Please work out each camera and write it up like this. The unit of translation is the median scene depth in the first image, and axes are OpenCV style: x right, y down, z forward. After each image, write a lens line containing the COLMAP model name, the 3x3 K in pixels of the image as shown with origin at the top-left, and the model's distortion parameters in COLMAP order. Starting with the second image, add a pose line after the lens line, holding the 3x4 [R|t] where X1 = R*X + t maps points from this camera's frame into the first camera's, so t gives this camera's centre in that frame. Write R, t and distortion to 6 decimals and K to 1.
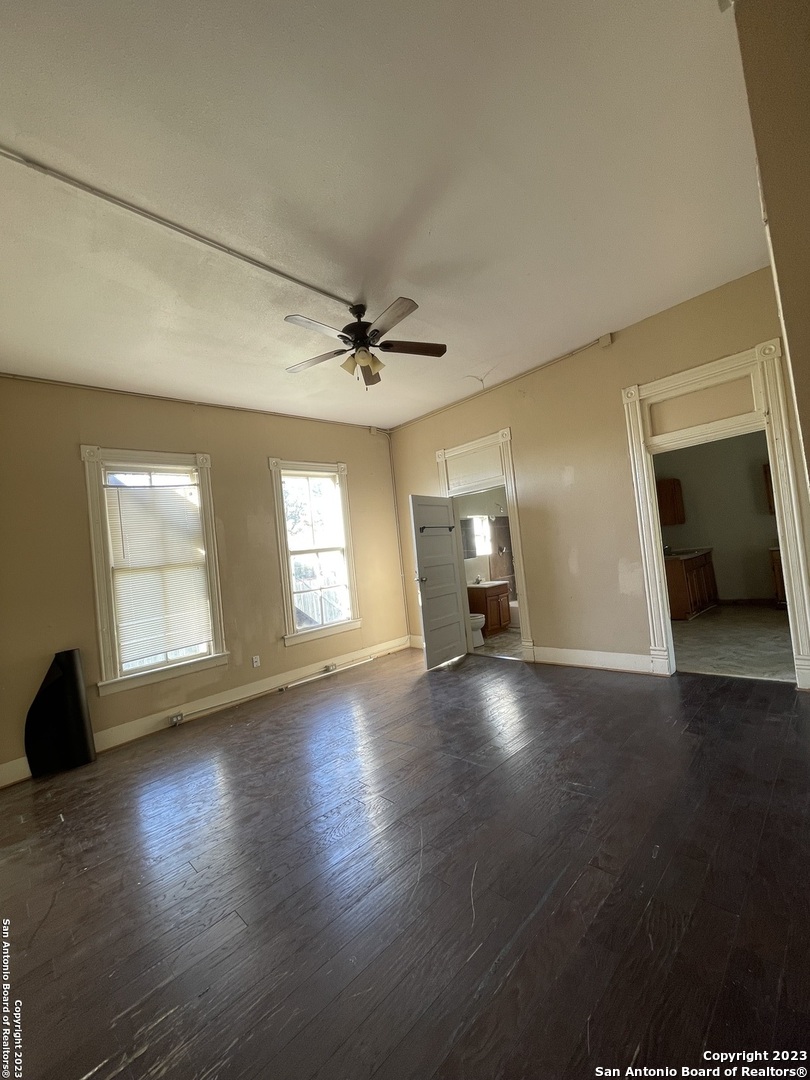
lens RADIAL K [[436.6, 0, 411.2], [0, 436.6, 540.7], [0, 0, 1]] dist [0.001451, 0.000168]
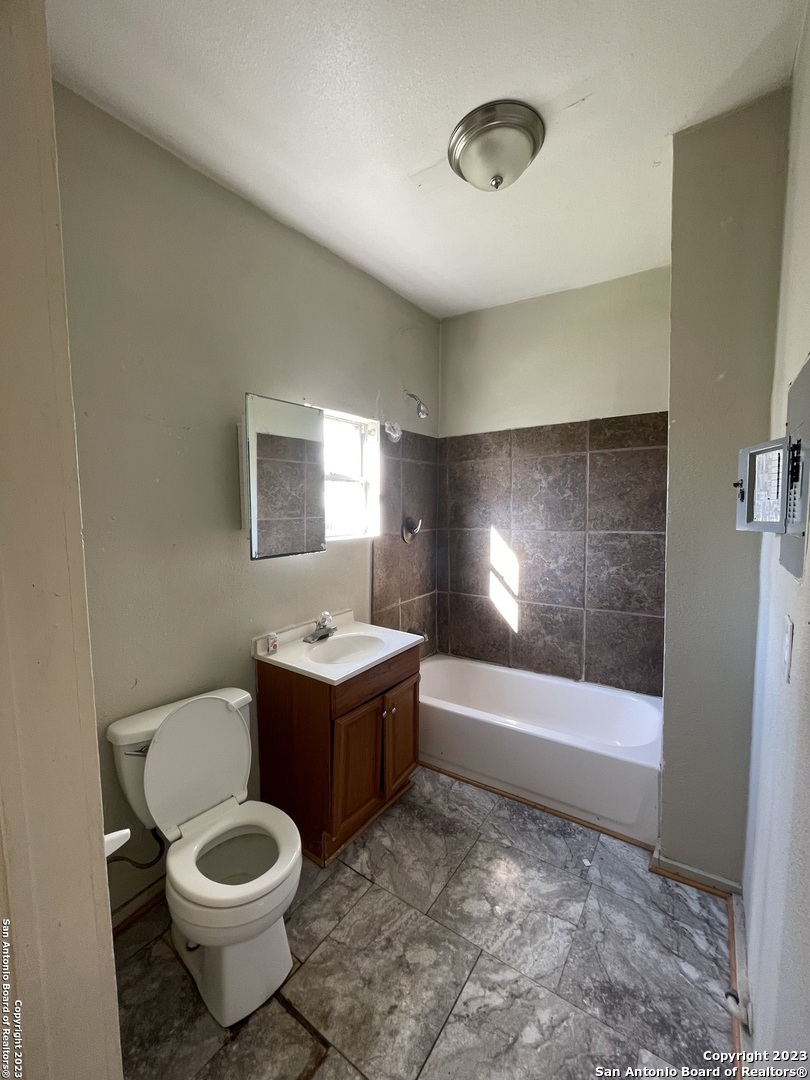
lens RADIAL K [[436.6, 0, 404.4], [0, 436.6, 542.4], [0, 0, 1]] dist [0.001451, 0.000168]
pose [[0.980118, 0.070481, 0.185473, 0.139810], [-0.086900, 0.992842, 0.081929, 0.004953], [-0.178371, -0.096417, 0.979228, 0.666532]]
